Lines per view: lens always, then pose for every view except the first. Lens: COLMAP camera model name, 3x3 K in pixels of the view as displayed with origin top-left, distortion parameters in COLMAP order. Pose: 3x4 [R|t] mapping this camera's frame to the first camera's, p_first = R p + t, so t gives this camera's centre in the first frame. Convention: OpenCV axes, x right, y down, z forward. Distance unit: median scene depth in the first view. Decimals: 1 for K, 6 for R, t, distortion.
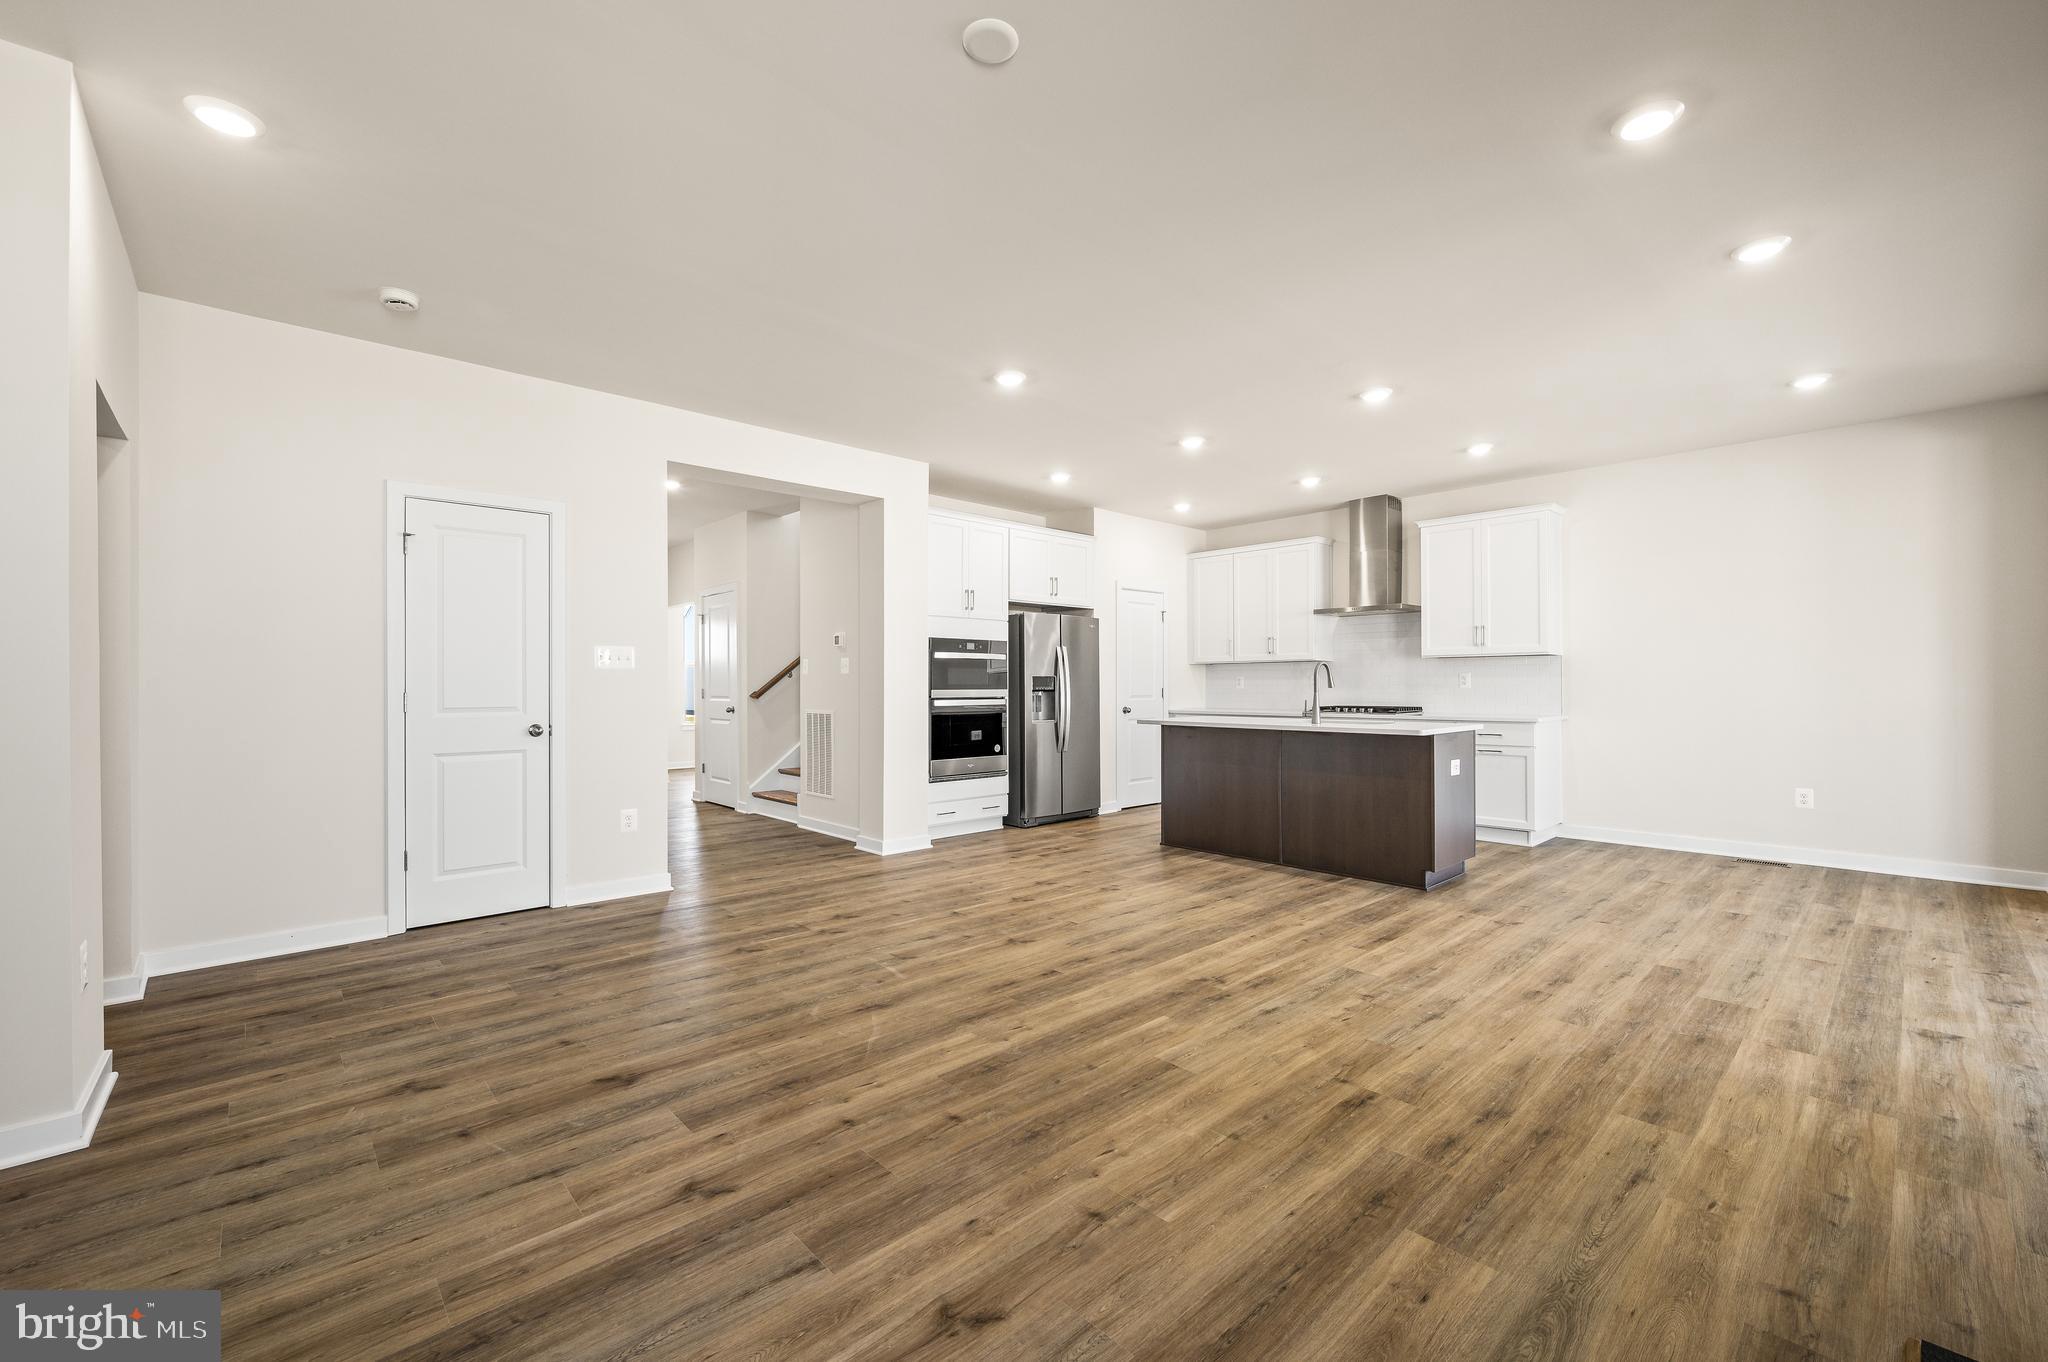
lens RADIAL K [[834.3, 0, 1031.4], [0, 834.3, 682.0], [0, 0, 1]] dist [-0.005693, 0.000817]
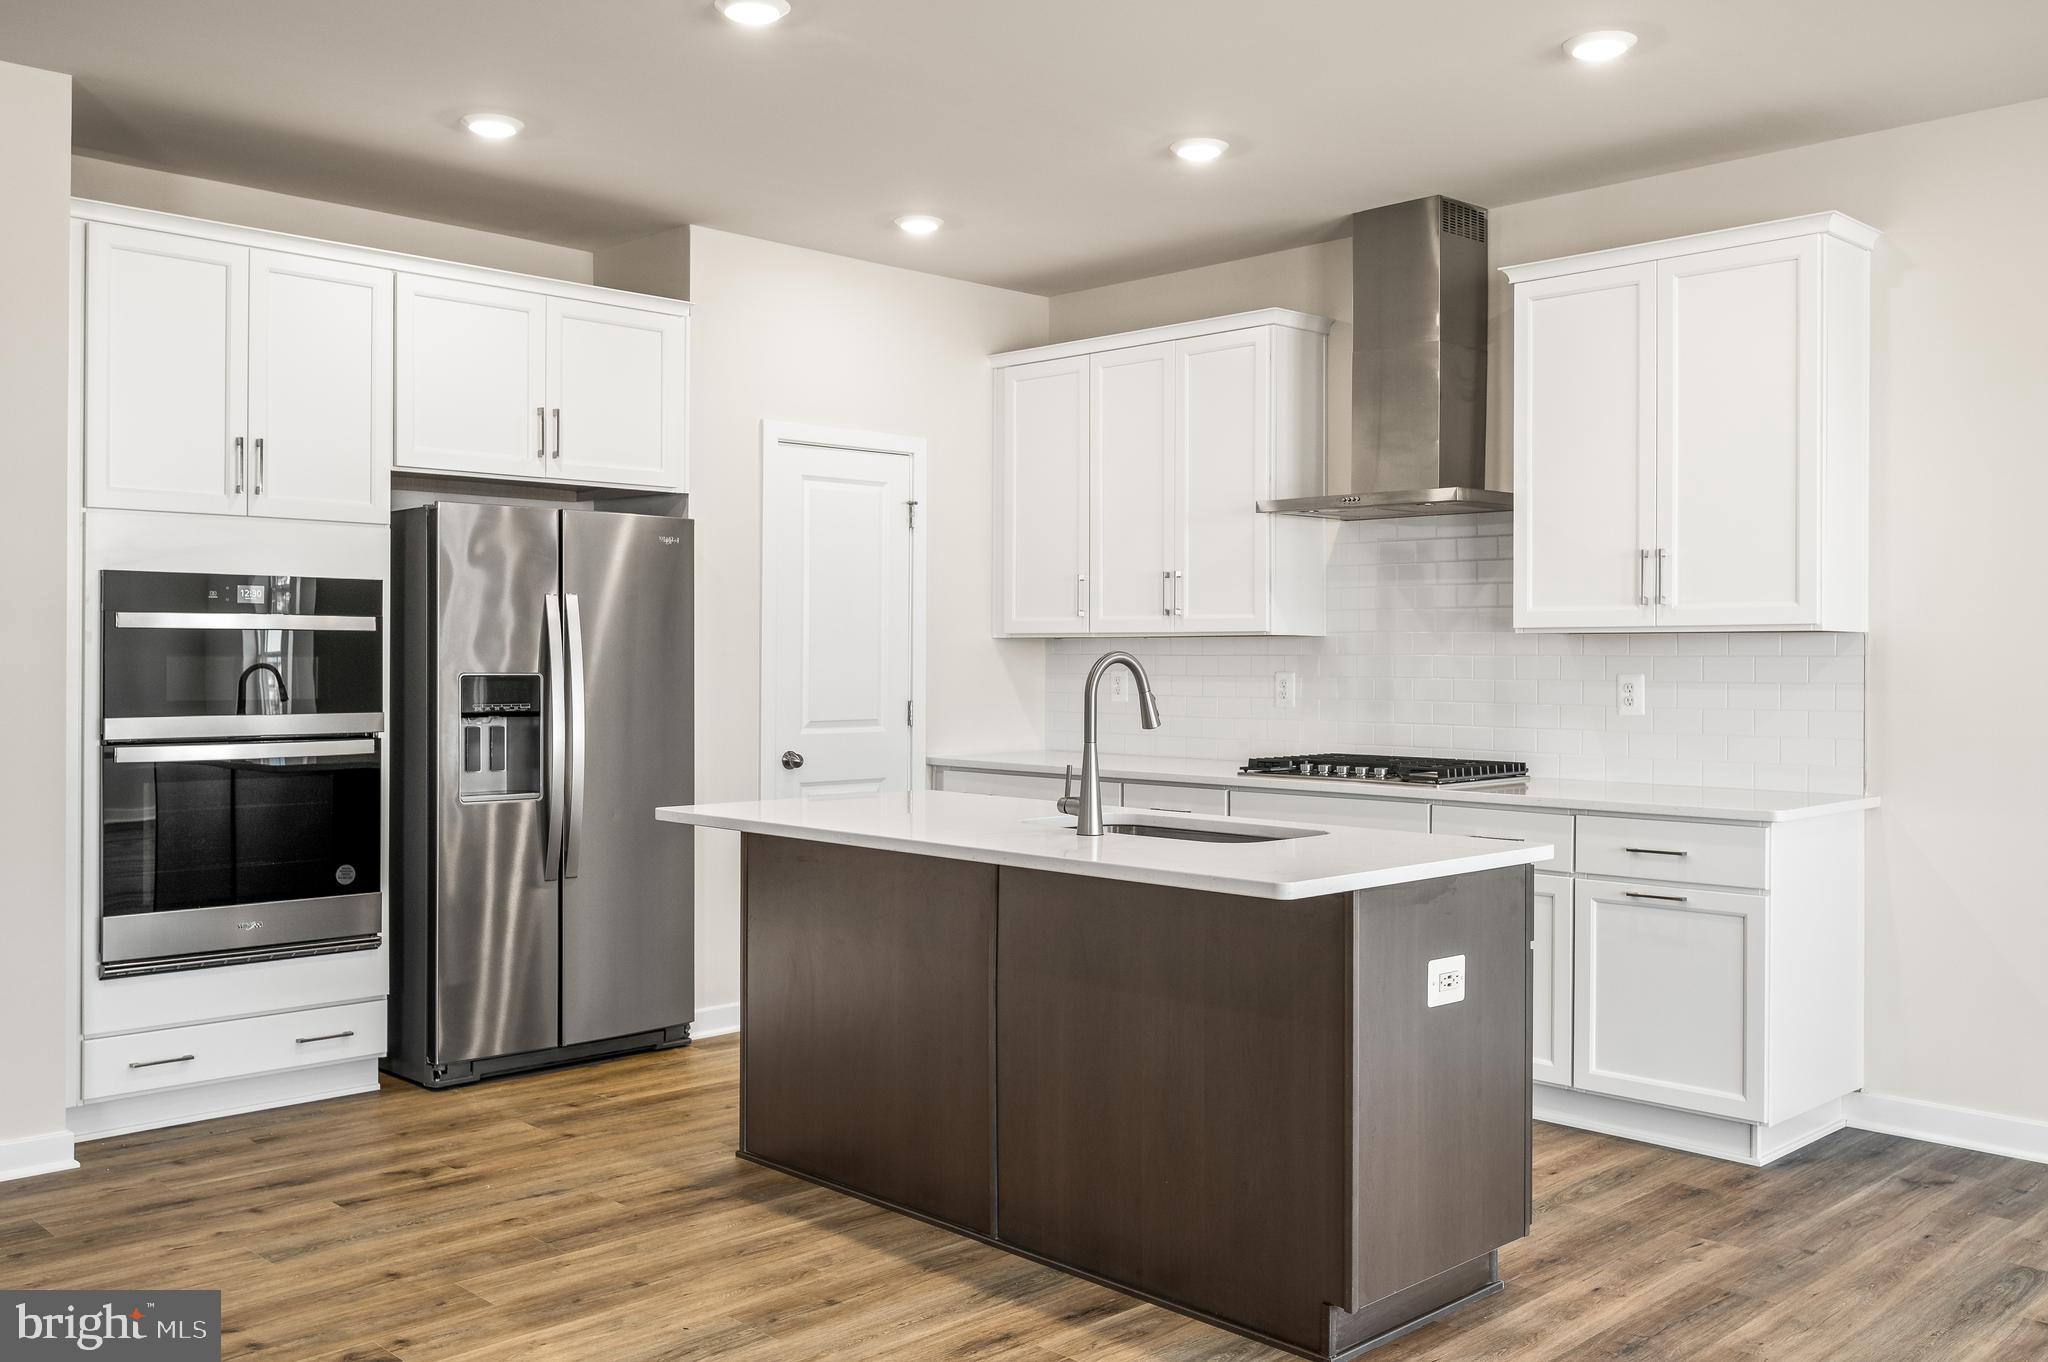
lens RADIAL K [[1774.9, 0, 1038.9], [0, 1774.9, 658.5], [0, 0, 1]] dist [0.001172, 0.002804]
pose [[0.999564, 0.007251, 0.028627, 0.451057], [-0.007442, 0.999951, 0.006594, -0.041734], [-0.028578, -0.006804, 0.999568, 0.411278]]
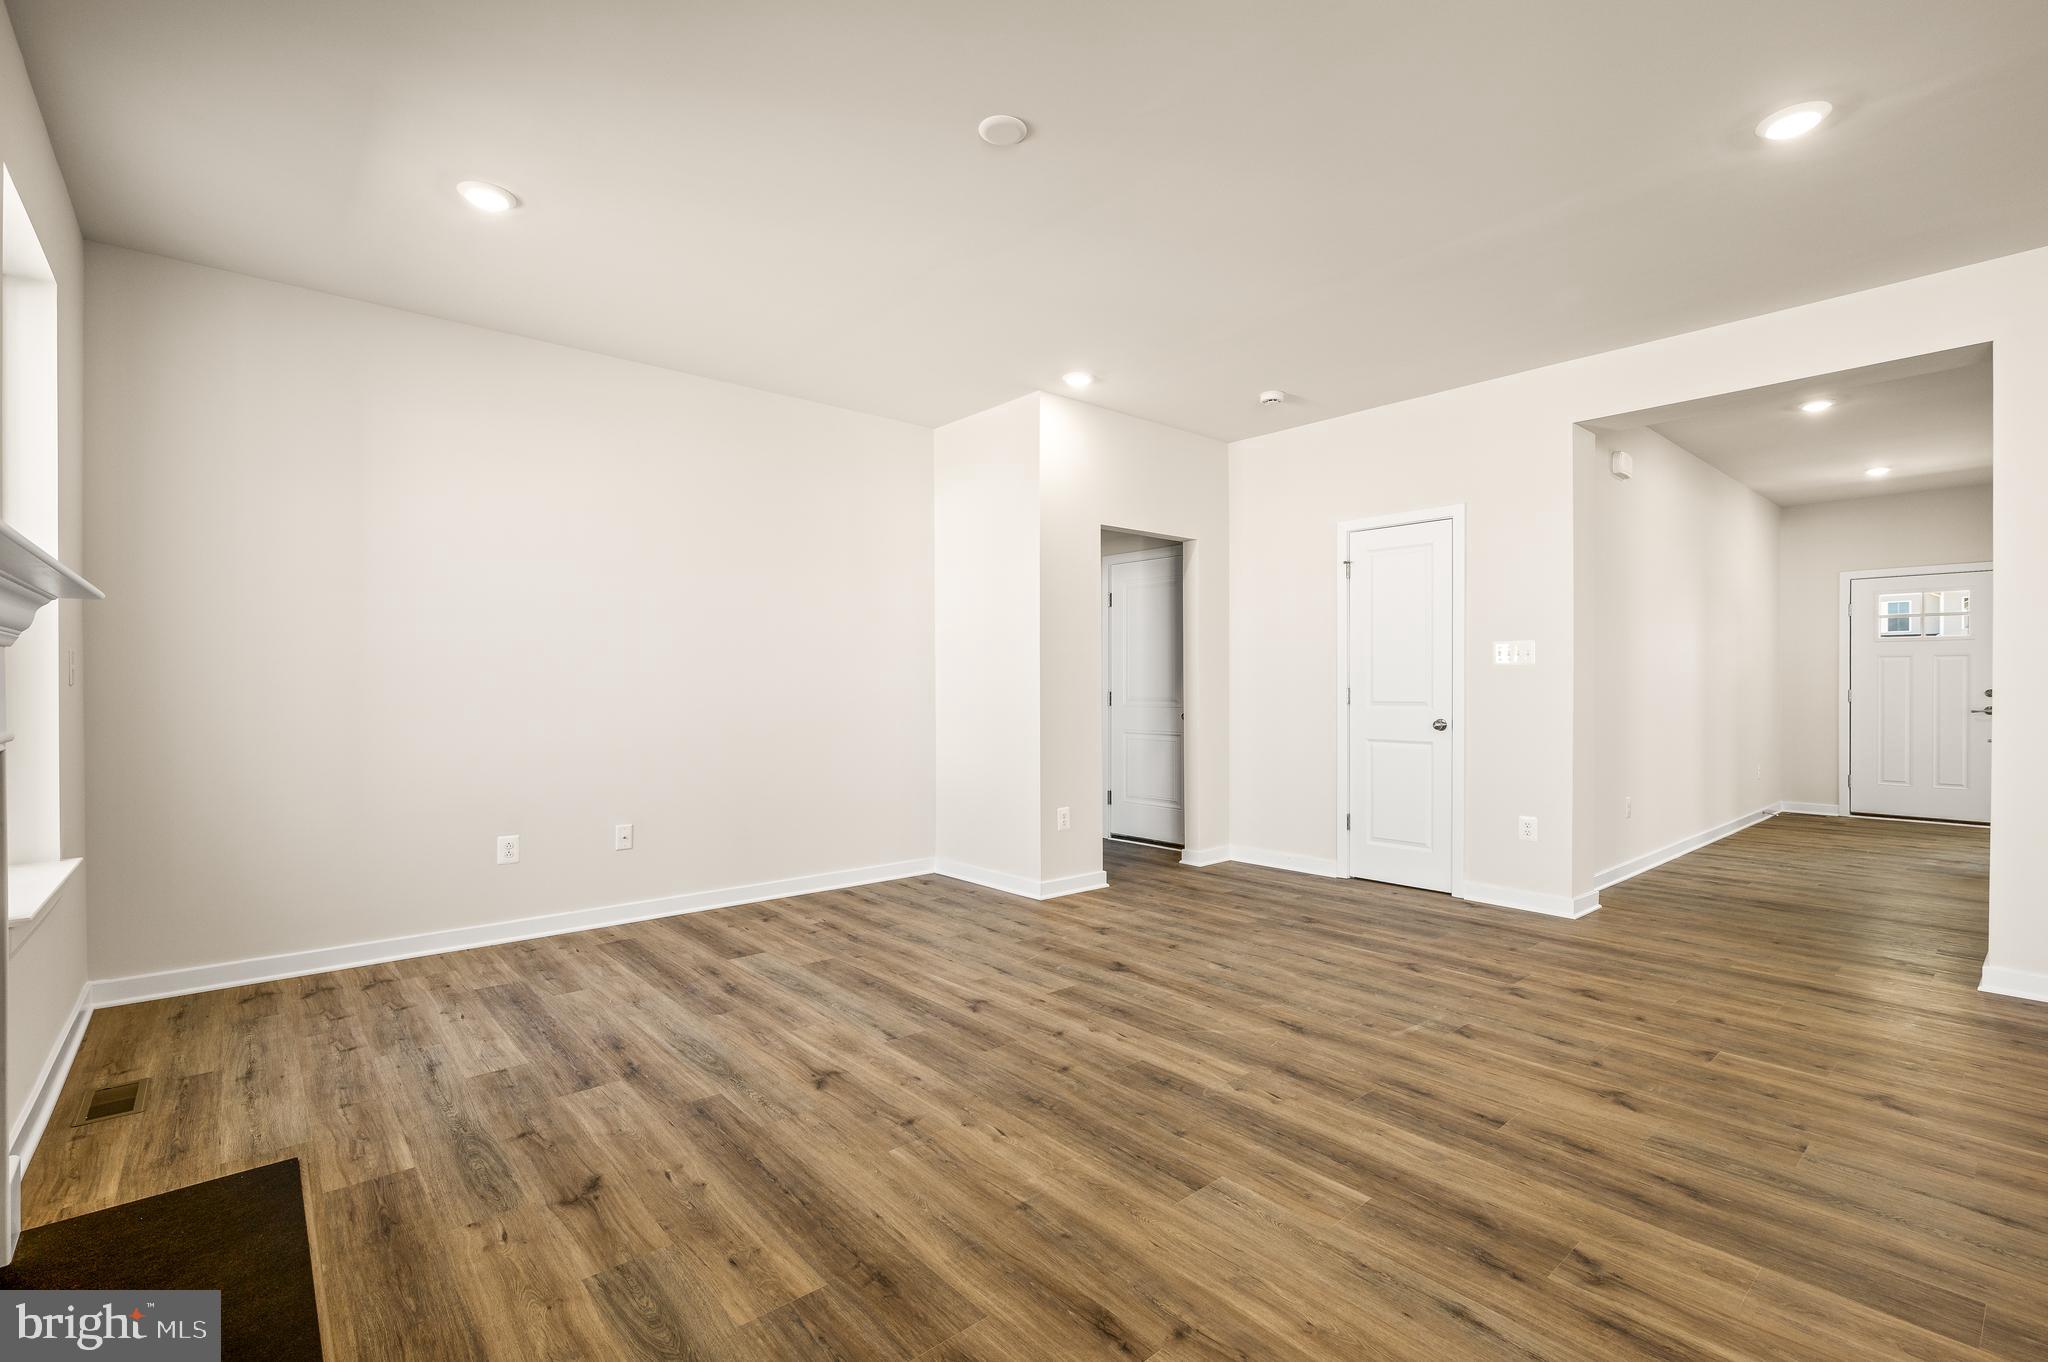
lens RADIAL K [[916.8, 0, 1033.7], [0, 916.8, 685.2], [0, 0, 1]] dist [-0.002070, -0.001011]
pose [[-0.032658, 0.003416, -0.999461, 0.728180], [0.004711, 0.999984, 0.003264, 0.001078], [0.999455, -0.004602, -0.032674, 0.638026]]
